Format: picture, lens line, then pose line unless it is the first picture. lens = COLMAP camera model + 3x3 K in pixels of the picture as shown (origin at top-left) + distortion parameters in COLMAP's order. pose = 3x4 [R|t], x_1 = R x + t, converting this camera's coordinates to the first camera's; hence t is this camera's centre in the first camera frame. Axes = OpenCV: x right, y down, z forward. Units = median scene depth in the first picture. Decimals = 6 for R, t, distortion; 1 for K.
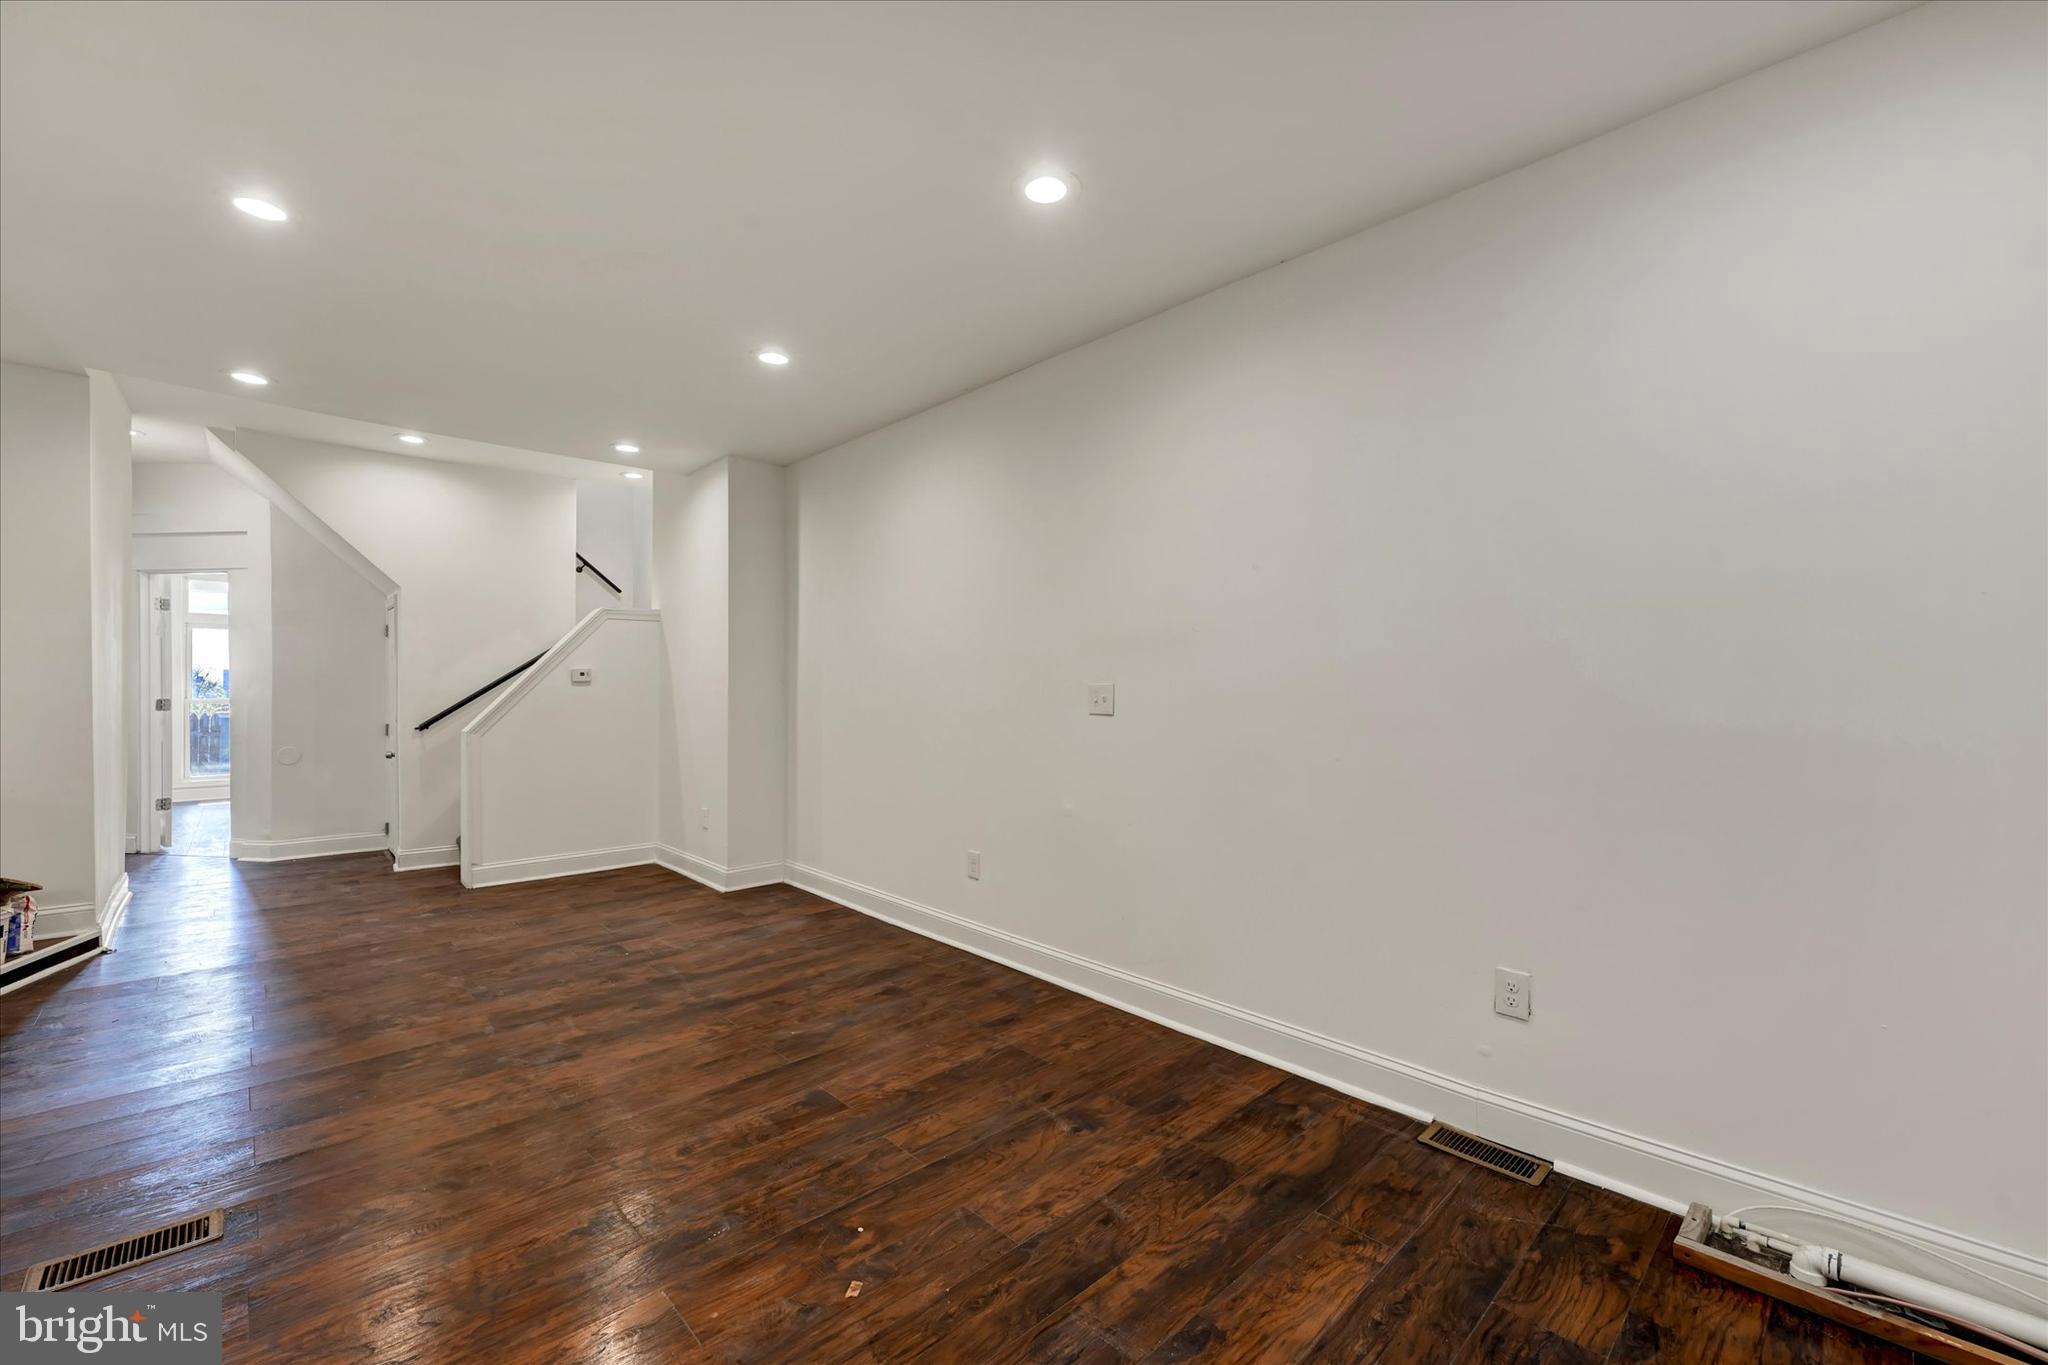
lens RADIAL K [[839.4, 0, 1017.2], [0, 839.4, 682.4], [0, 0, 1]] dist [0.001059, 0.000338]
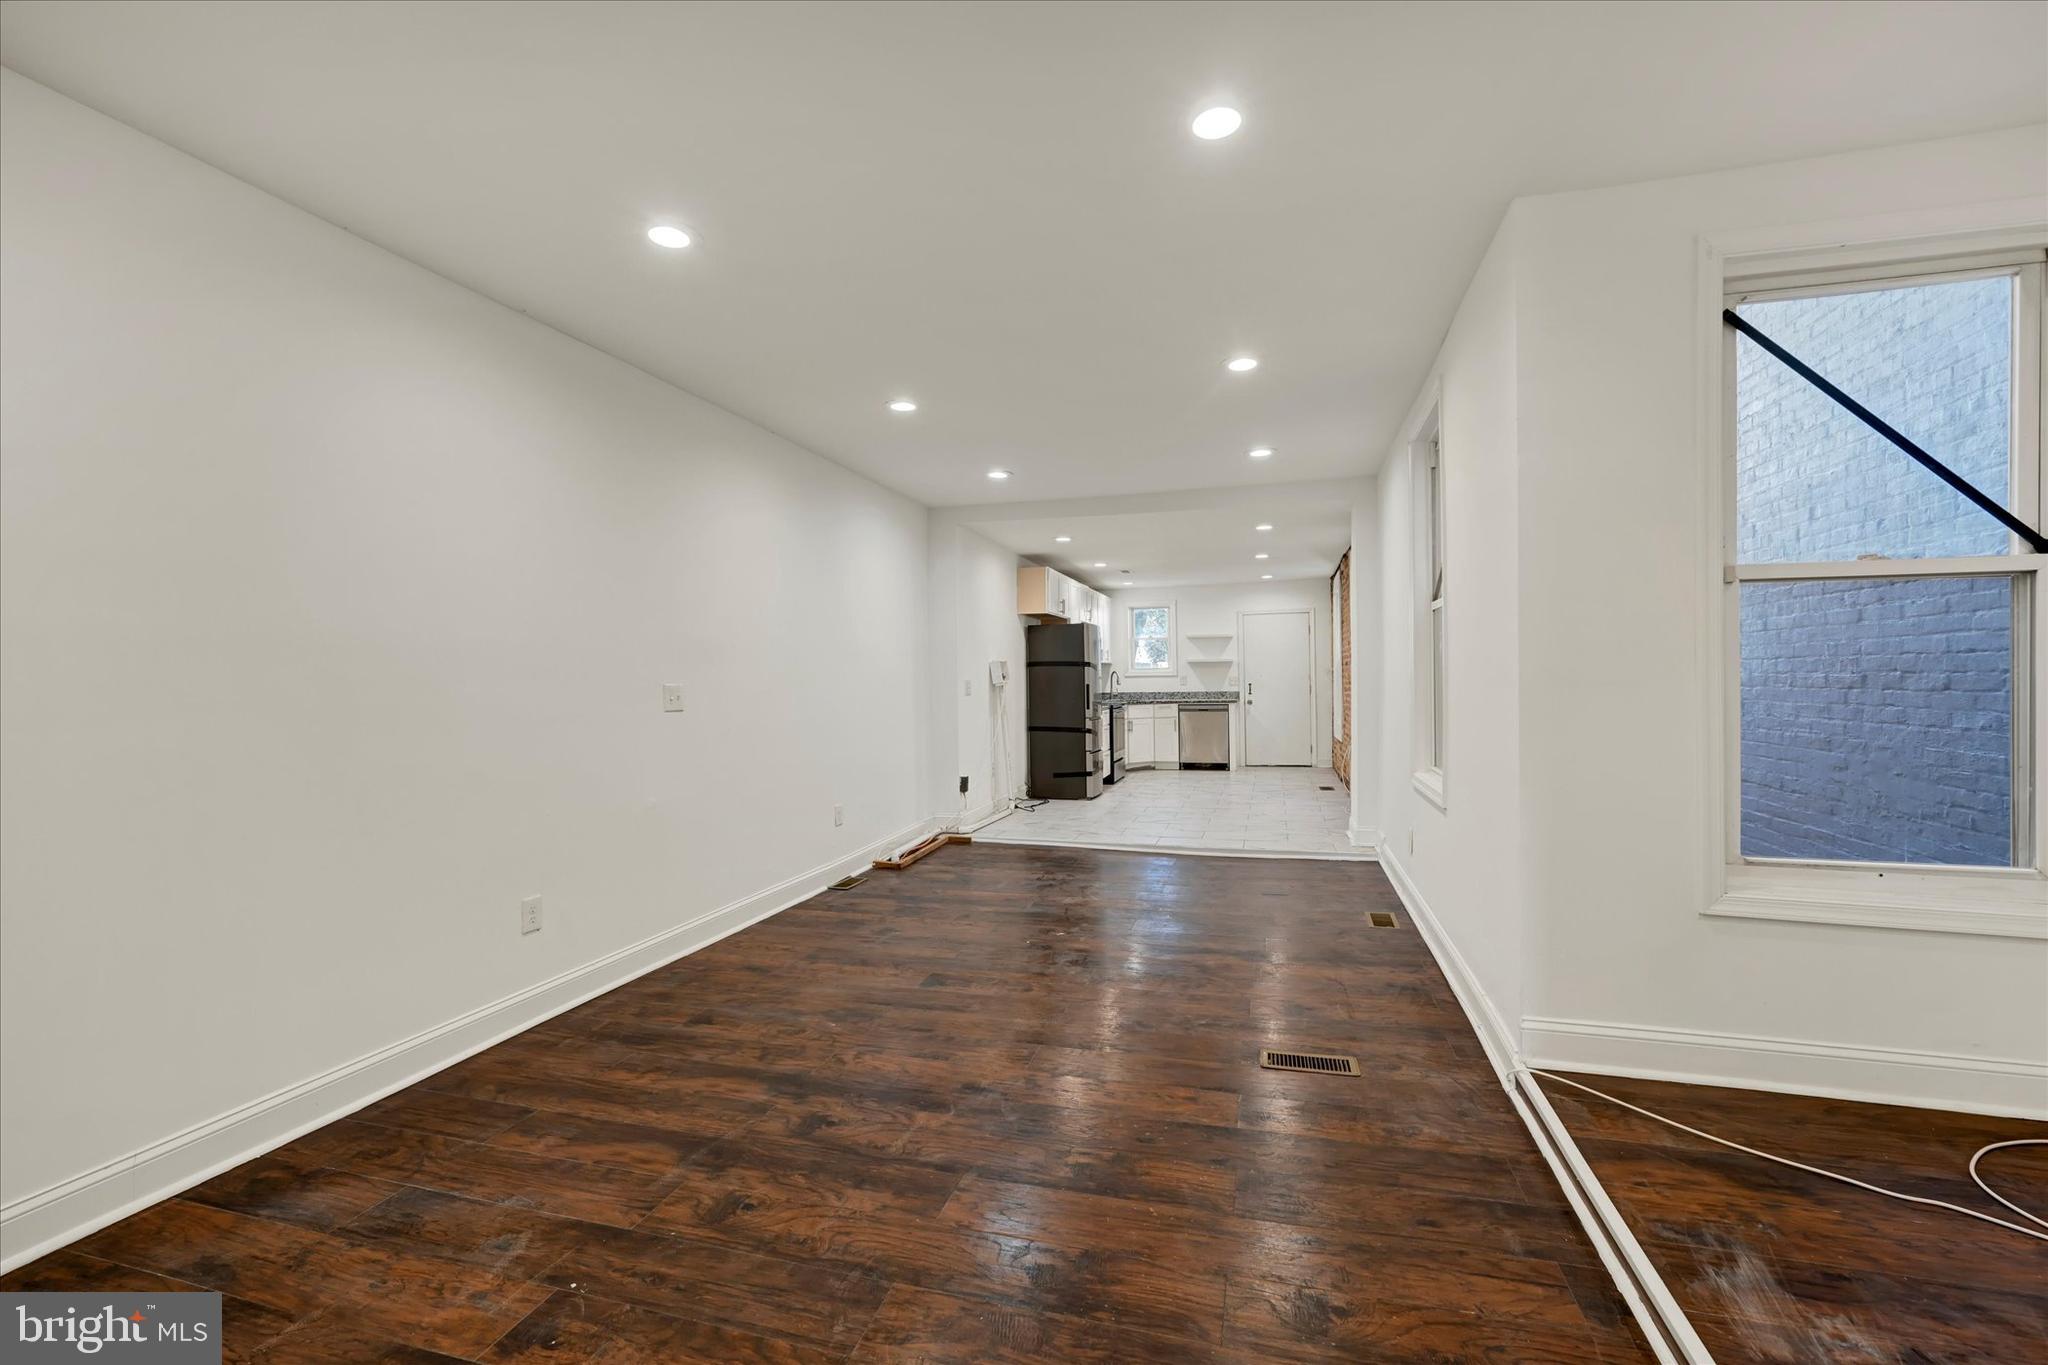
lens RADIAL K [[849.9, 0, 1032.2], [0, 849.9, 680.5], [0, 0, 1]] dist [0.001521, 0.000293]
pose [[-0.521579, 0.005220, 0.853187, -1.277570], [0.008007, 0.999967, -0.001223, 0.010108], [-0.853166, 0.006193, -0.521603, 1.344704]]
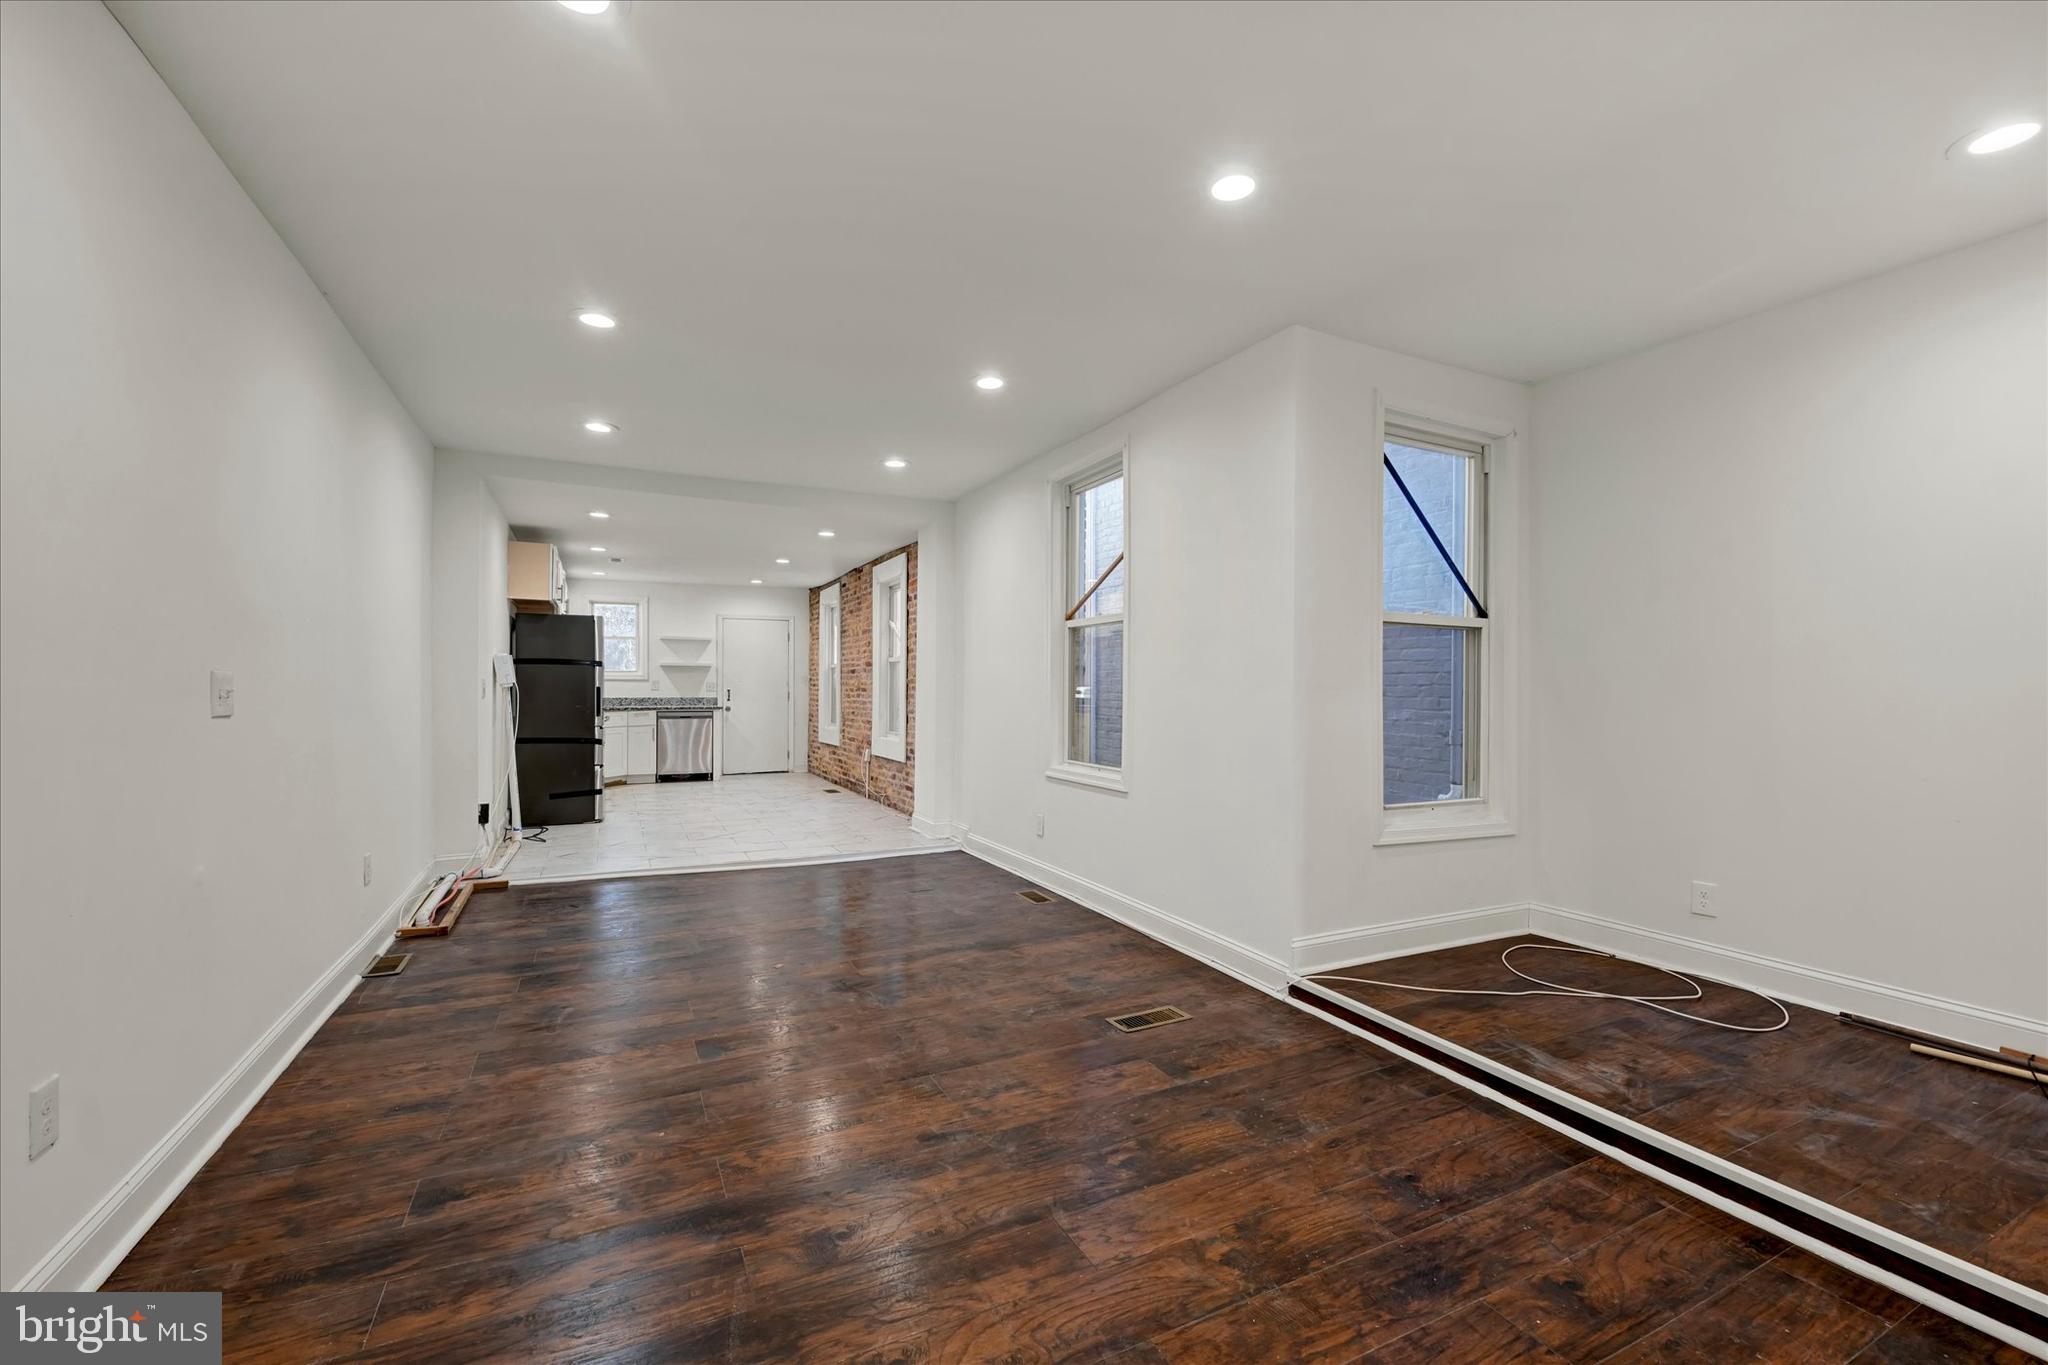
lens RADIAL K [[839.4, 0, 1017.2], [0, 839.4, 682.4], [0, 0, 1]] dist [0.001059, 0.000338]
pose [[-0.956040, -0.004583, 0.293201, -0.797779], [-0.007771, 0.999923, -0.009708, 0.021471], [-0.293134, -0.011560, -0.956002, 1.649959]]
